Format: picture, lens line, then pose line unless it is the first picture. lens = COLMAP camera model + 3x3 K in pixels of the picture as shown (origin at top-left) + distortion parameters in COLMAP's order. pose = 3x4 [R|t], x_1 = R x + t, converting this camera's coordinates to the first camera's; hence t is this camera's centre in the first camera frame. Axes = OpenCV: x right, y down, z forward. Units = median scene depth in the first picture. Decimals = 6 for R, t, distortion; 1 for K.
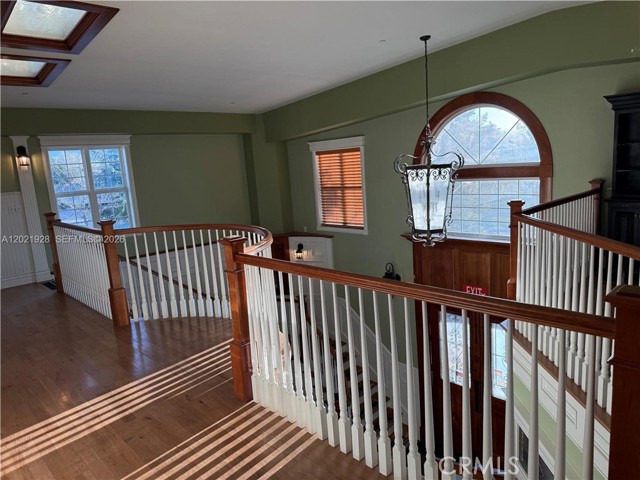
lens RADIAL K [[453.2, 0, 320.0], [0, 453.2, 240.4], [0, 0, 1]] dist [-0.010532, -0.003473]
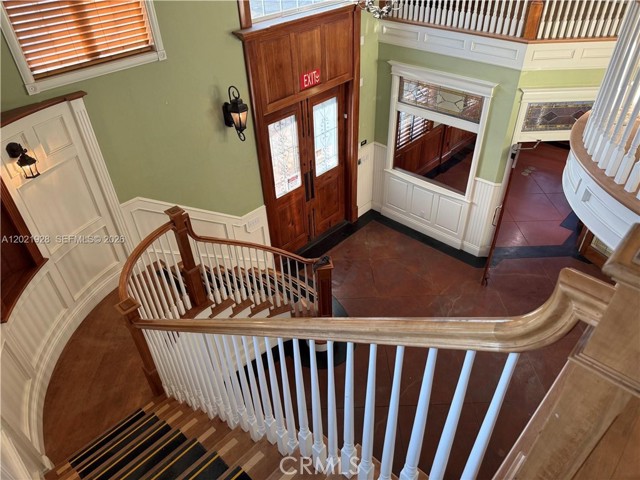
lens RADIAL K [[453.2, 0, 320.4], [0, 453.2, 240.7], [0, 0, 1]] dist [-0.010532, -0.003473]
pose [[-0.046414, -0.555650, 0.830120, -0.548006], [0.203071, 0.808414, 0.552475, -0.110786], [-0.978063, 0.194216, 0.075314, 0.892466]]
